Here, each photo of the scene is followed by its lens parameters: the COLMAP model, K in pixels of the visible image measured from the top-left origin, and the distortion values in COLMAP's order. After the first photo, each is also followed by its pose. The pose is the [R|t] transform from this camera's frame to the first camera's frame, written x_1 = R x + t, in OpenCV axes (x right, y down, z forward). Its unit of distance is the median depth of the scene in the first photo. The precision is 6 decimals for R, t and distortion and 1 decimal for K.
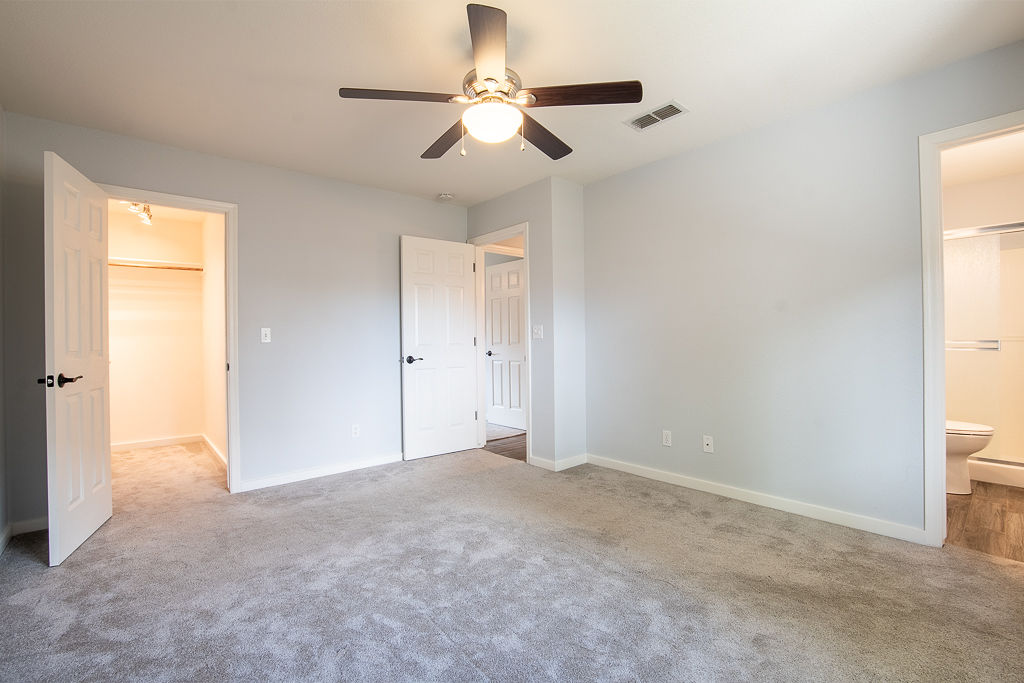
lens RADIAL K [[455.1, 0, 513.6], [0, 455.1, 341.2], [0, 0, 1]] dist [-0.037676, 0.006334]
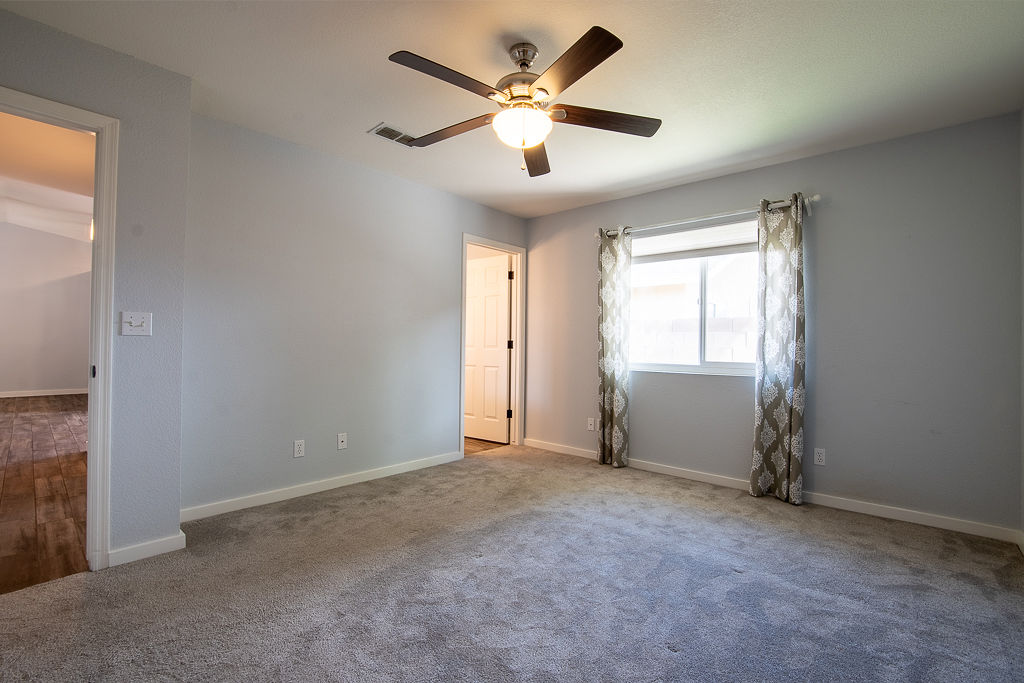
lens RADIAL K [[455.1, 0, 511.1], [0, 455.1, 340.7], [0, 0, 1]] dist [-0.037676, 0.006334]
pose [[-0.117905, 0.016608, 0.992886, -0.691862], [-0.010013, 0.999789, -0.017912, 0.007511], [-0.992974, -0.012054, -0.117714, 0.751225]]
